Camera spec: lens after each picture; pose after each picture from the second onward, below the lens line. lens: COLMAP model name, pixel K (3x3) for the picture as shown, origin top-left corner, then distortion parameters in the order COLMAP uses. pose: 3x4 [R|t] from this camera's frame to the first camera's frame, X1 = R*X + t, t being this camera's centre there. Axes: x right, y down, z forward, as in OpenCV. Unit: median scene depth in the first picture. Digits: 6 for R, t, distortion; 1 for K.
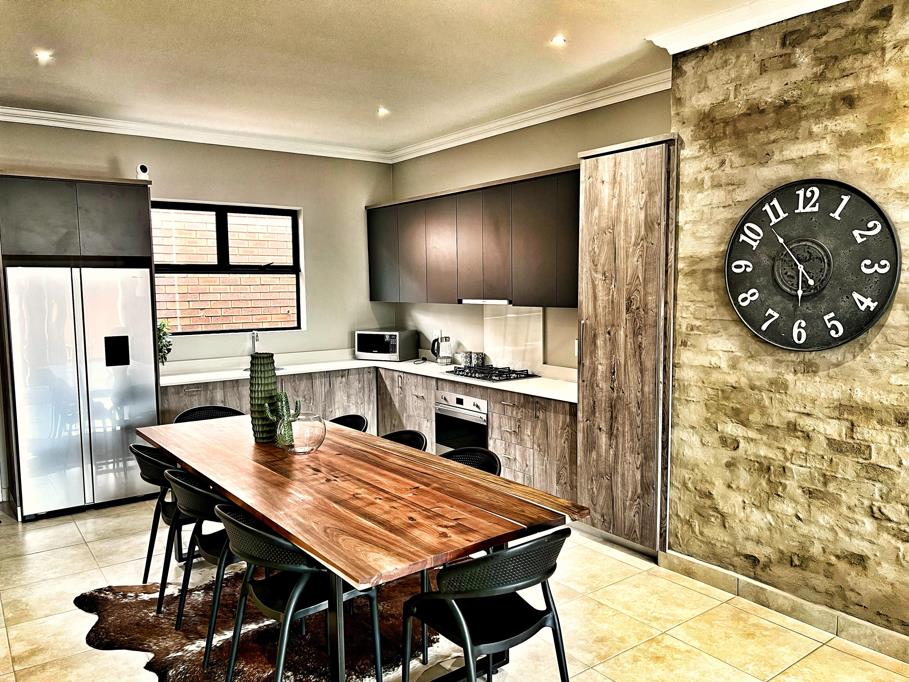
lens RADIAL K [[685.0, 0, 455.1], [0, 685.0, 342.3], [0, 0, 1]] dist [0.025181, -0.006953]
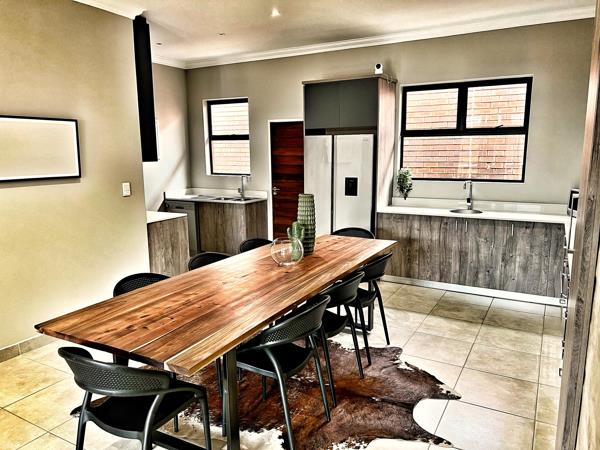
lens RADIAL K [[452.1, 0, 300.7], [0, 452.1, 225.8], [0, 0, 1]] dist [0.025181, -0.006953]
pose [[0.402781, 0.159113, -0.901360, 0.423856], [-0.072392, 0.987227, 0.141922, -0.037734], [0.912429, 0.008088, 0.409154, 0.447152]]
